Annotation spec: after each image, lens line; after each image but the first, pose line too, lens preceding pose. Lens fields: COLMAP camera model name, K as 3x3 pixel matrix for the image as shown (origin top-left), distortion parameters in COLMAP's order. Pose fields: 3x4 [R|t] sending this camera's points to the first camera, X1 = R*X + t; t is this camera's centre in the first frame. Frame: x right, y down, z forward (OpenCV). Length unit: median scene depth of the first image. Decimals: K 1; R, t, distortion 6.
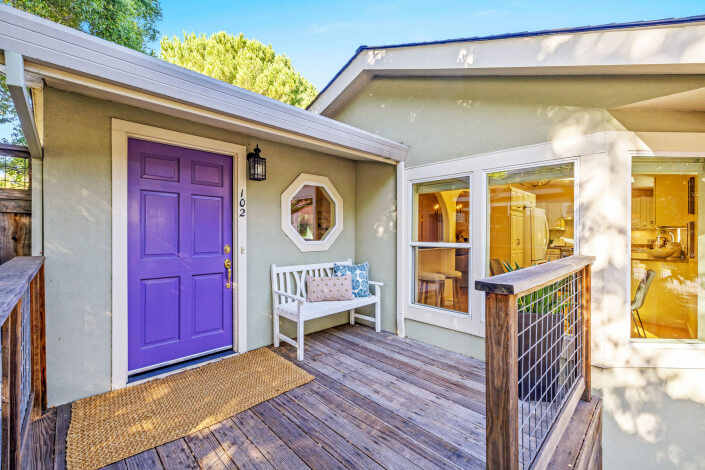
lens RADIAL K [[299.5, 0, 350.9], [0, 299.5, 234.3], [0, 0, 1]] dist [-0.009843, -0.000136]
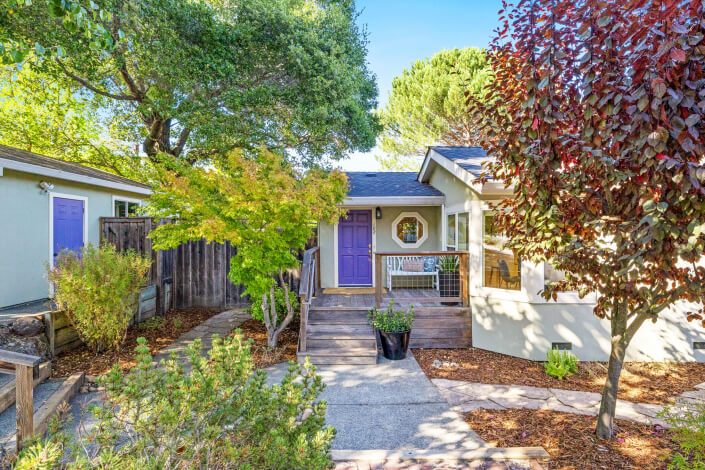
lens RADIAL K [[299.5, 0, 351.1], [0, 299.5, 233.5], [0, 0, 1]] dist [-0.009843, -0.000136]
pose [[0.745051, -0.002000, -0.667005, 1.176307], [0.004783, 0.999986, 0.002345, -0.062729], [0.666991, -0.004938, 0.745050, -1.027115]]
